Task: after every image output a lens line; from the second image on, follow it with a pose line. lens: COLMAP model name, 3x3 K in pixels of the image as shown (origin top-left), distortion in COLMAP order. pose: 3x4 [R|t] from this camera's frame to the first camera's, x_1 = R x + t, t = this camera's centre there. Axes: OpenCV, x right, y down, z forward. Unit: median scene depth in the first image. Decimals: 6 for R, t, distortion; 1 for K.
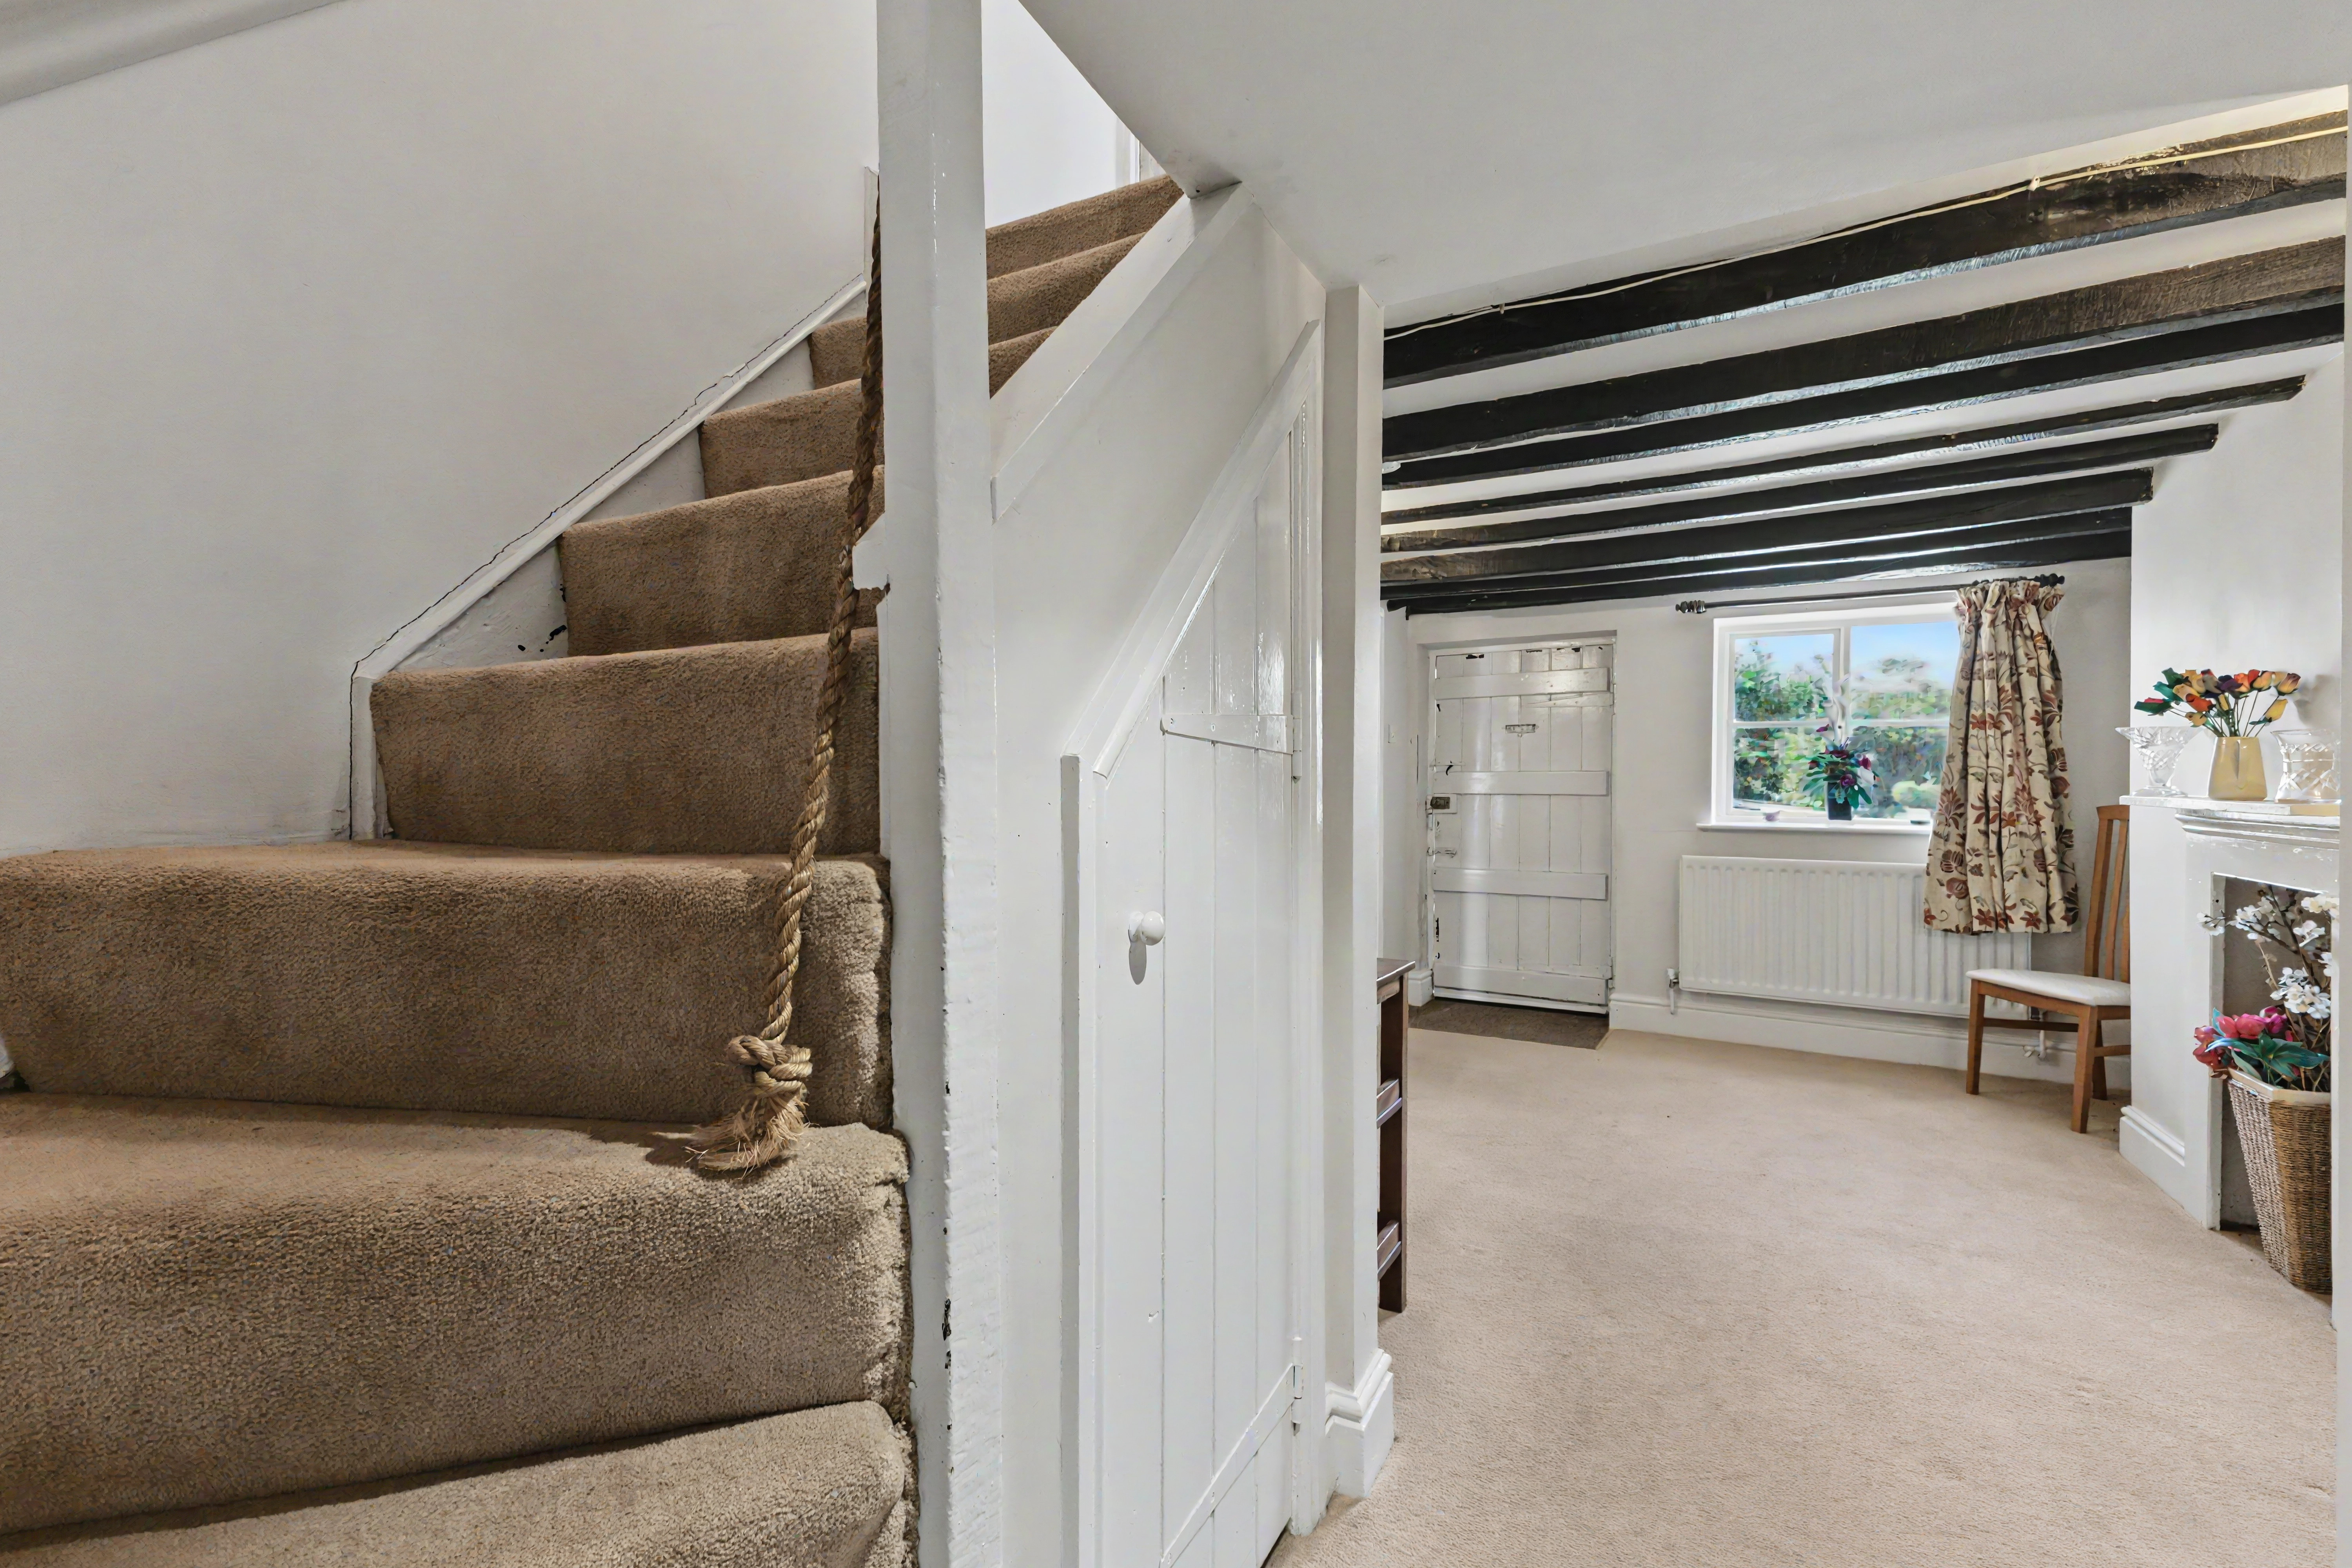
lens RADIAL K [[1018.0, 0, 1175.1], [0, 1018.0, 785.4], [0, 0, 1]] dist [0.014278, -0.004499]
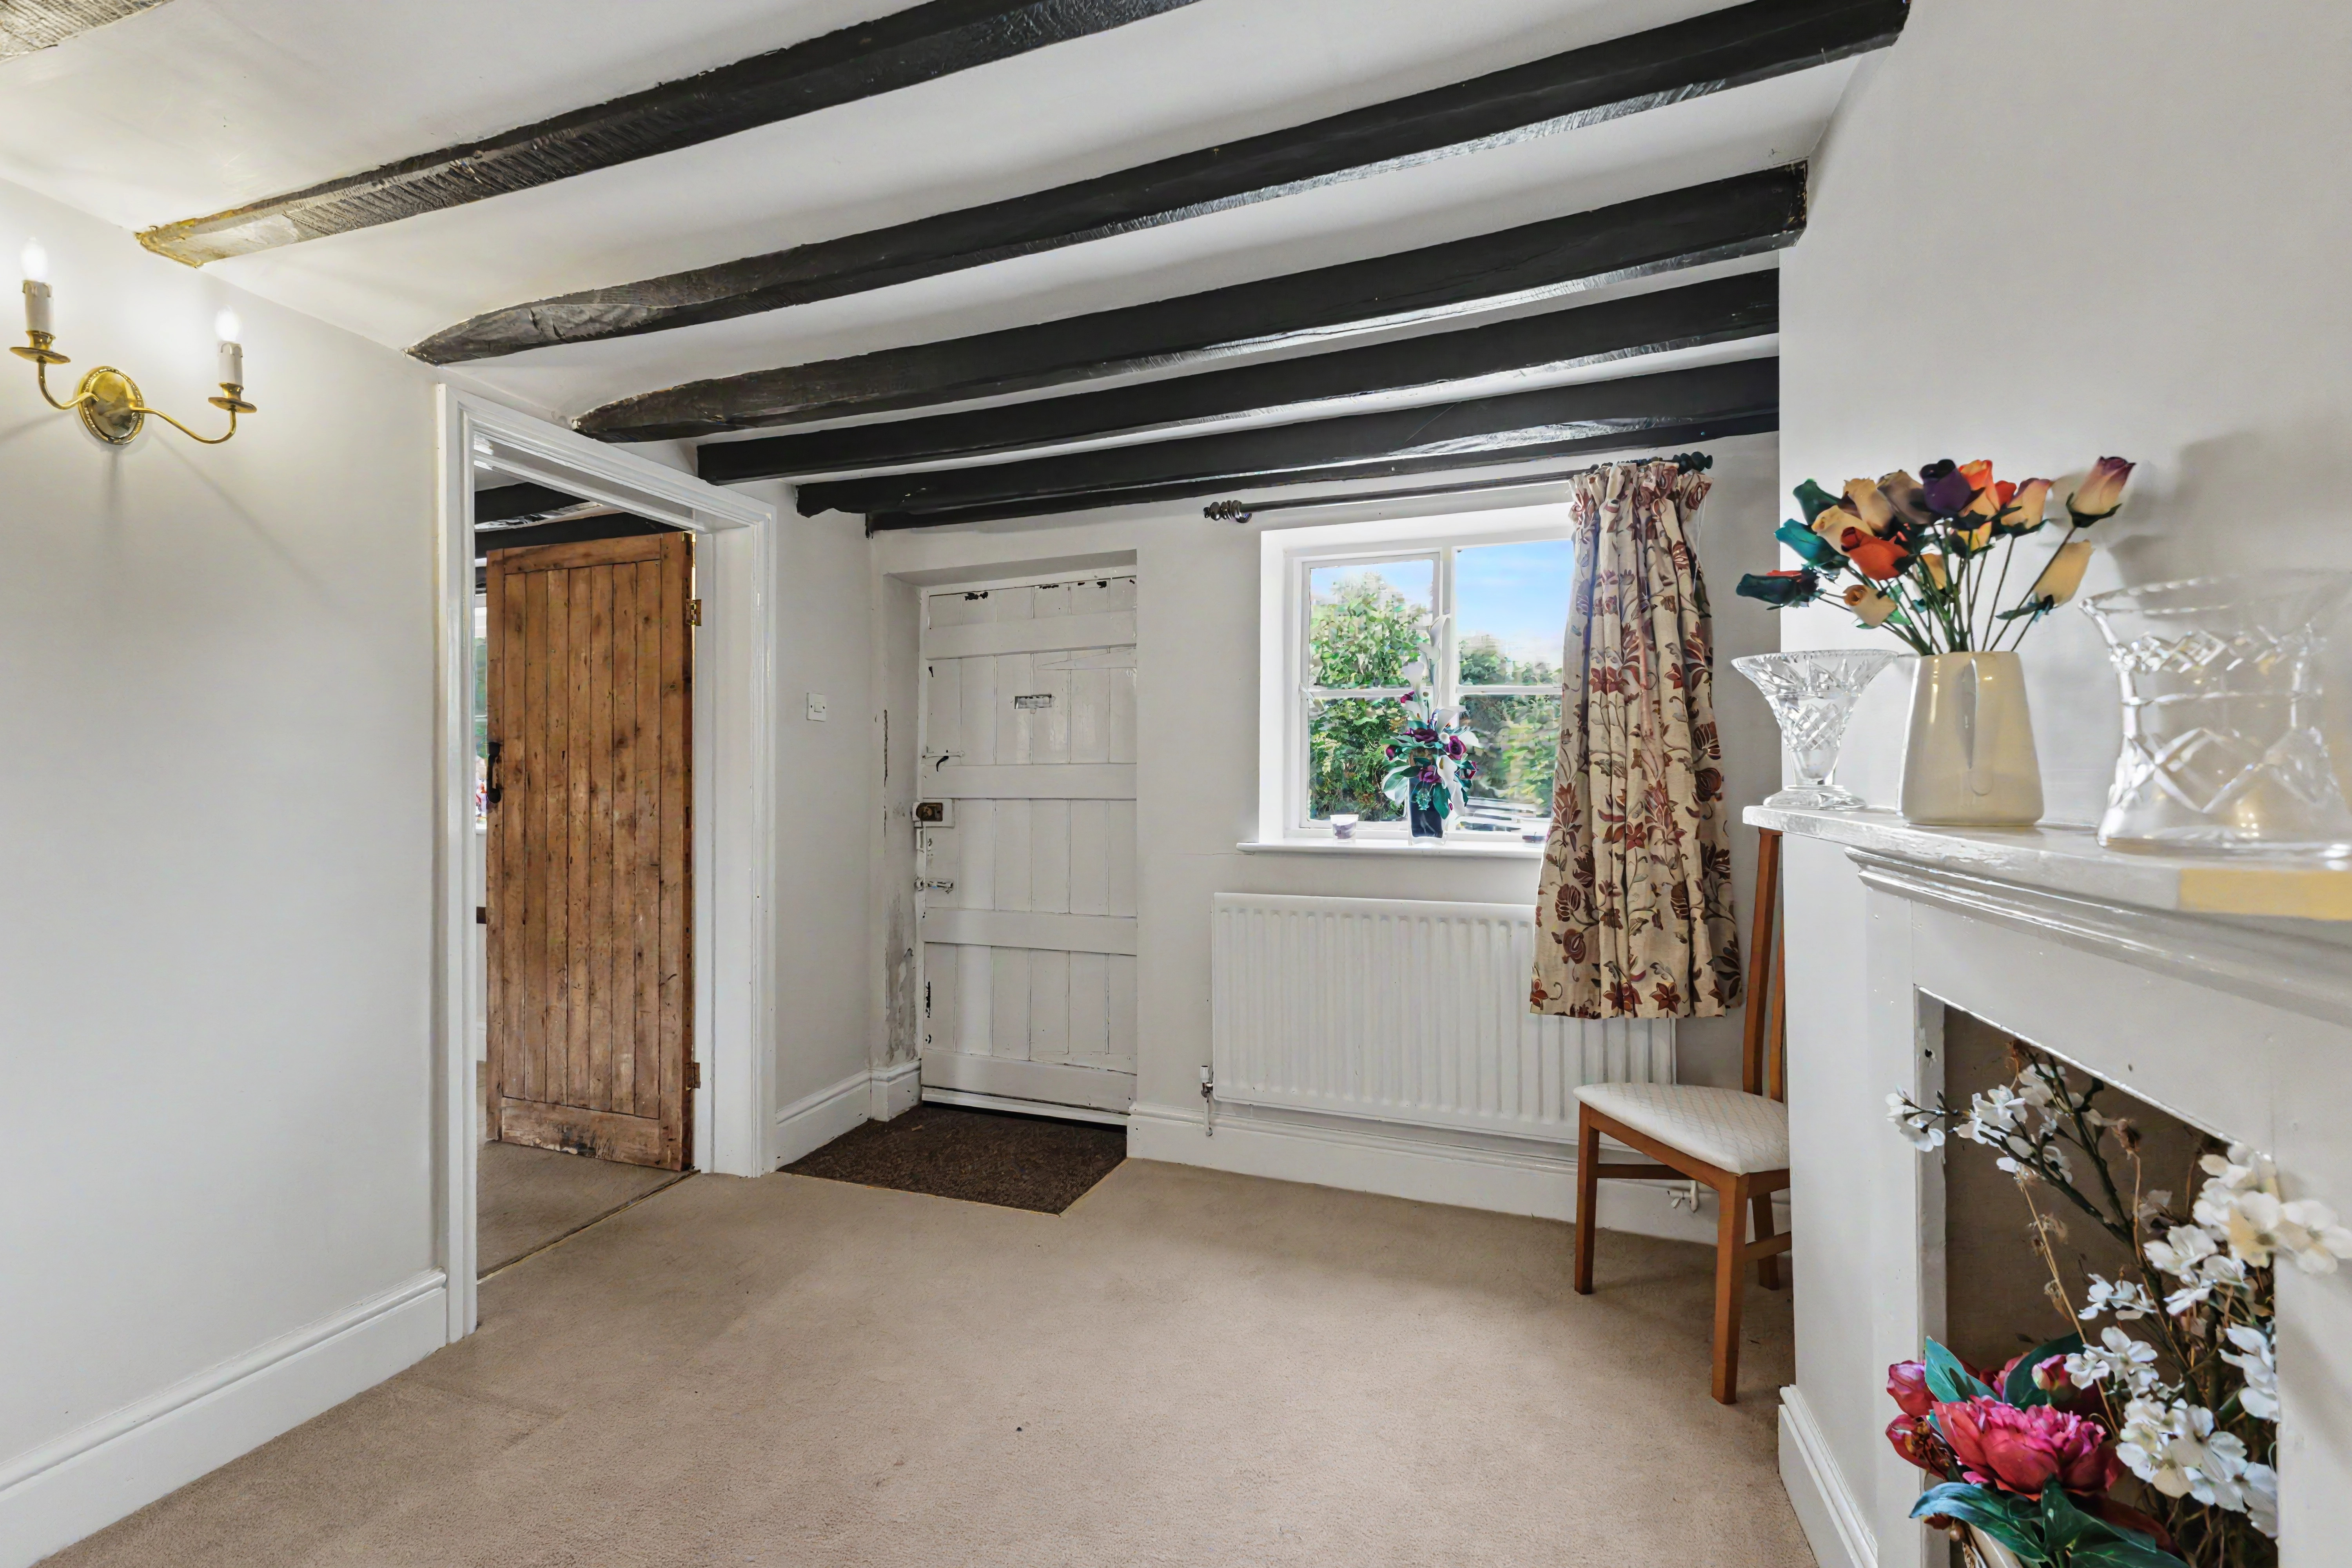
lens RADIAL K [[1018.0, 0, 1180.9], [0, 1018.0, 769.8], [0, 0, 1]] dist [0.014278, -0.004499]
pose [[0.986301, -0.005698, 0.164855, 0.430090], [0.007764, 0.999899, -0.011888, -0.002038], [-0.164771, 0.013005, 0.986246, 0.424556]]
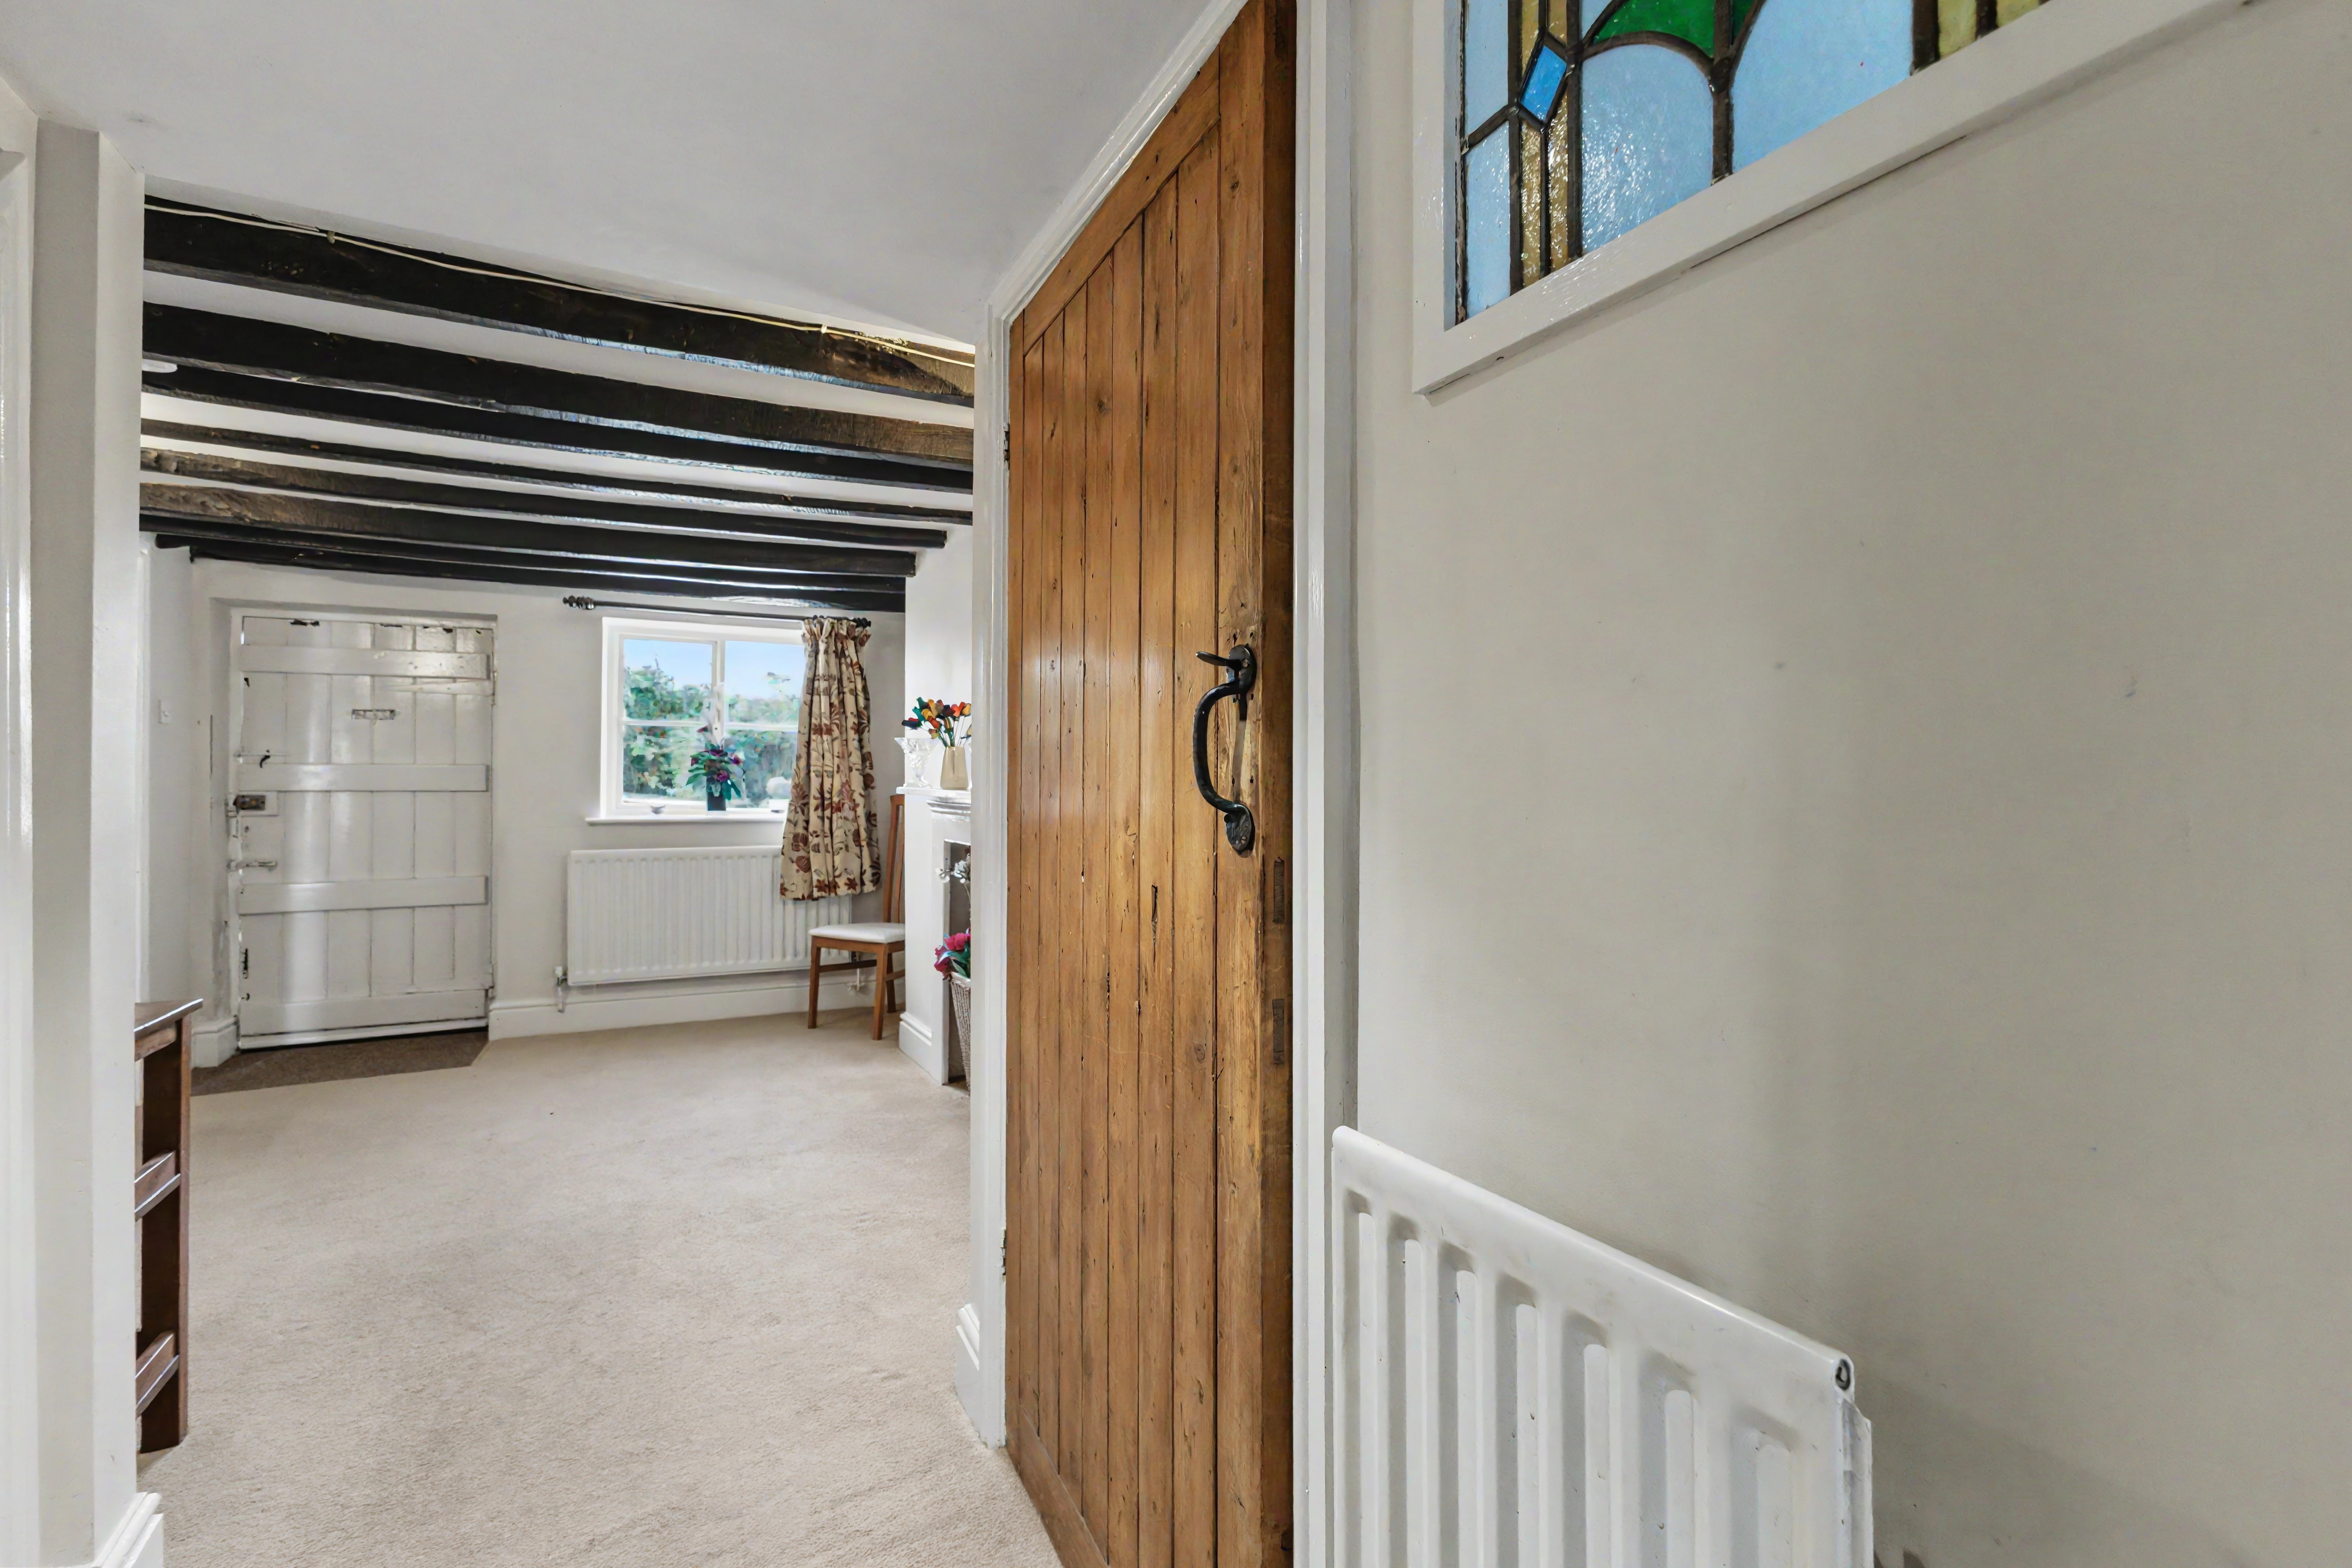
lens RADIAL K [[1018.0, 0, 1175.6], [0, 1018.0, 782.5], [0, 0, 1]] dist [0.014278, -0.004499]
pose [[0.552309, -0.002040, 0.833637, -0.008729], [0.001121, 0.999998, 0.001704, 0.001306], [-0.833639, -0.000007, 0.552310, -0.047274]]
